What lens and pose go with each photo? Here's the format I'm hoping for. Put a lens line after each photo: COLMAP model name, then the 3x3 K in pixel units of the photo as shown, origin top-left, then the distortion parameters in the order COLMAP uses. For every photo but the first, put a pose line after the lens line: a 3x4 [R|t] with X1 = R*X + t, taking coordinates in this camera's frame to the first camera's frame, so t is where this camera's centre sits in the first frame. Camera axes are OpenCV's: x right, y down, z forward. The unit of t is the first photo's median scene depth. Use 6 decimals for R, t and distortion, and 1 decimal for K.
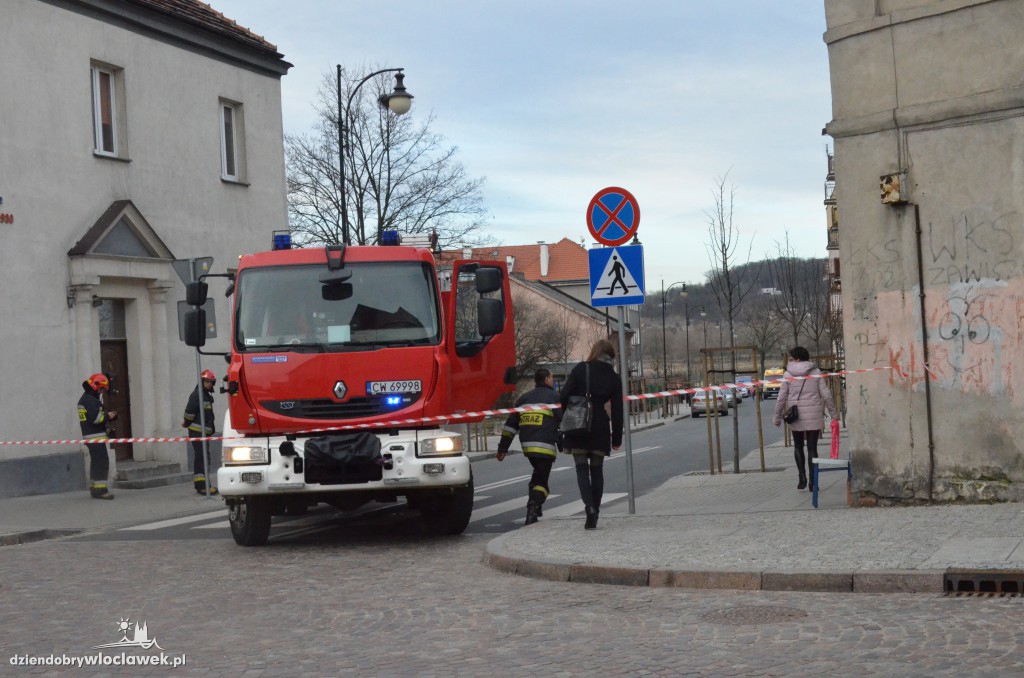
lens RADIAL K [[1558.1, 0, 514.9], [0, 1558.1, 370.7], [0, 0, 1]] dist [-0.015950, 0.022656]
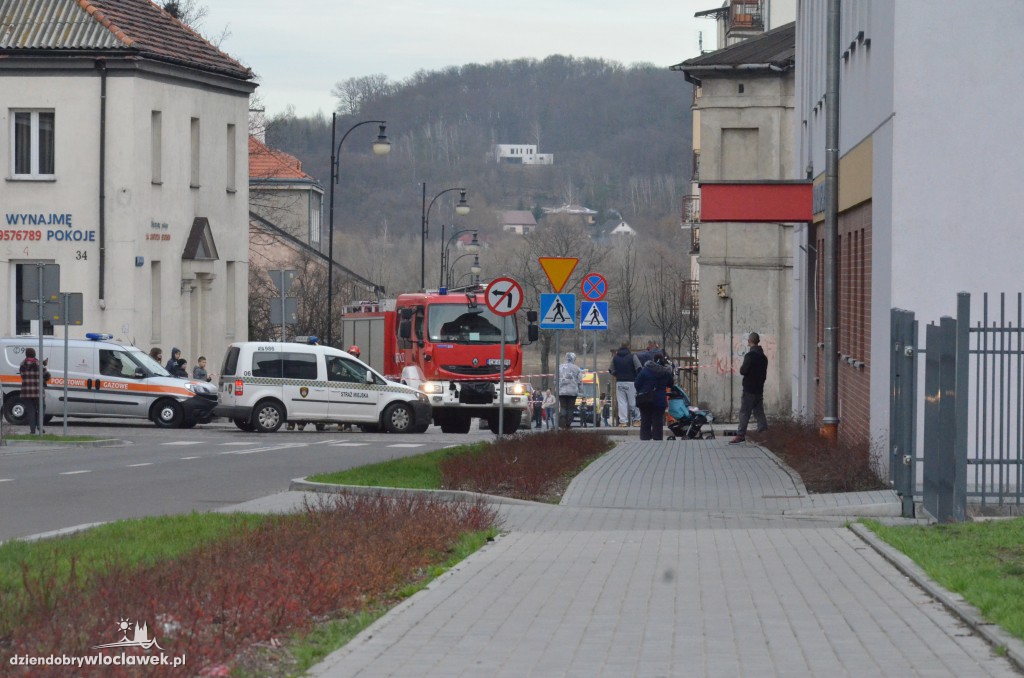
lens RADIAL K [[4824.5, 0, 511.5], [0, 4824.5, 430.2], [0, 0, 1]] dist [0.339458, 5.993096]
pose [[0.984544, 0.056505, 0.165774, -1.250537], [-0.058927, 0.998215, 0.009723, 0.041200], [-0.164929, -0.019341, 0.986116, -6.057004]]
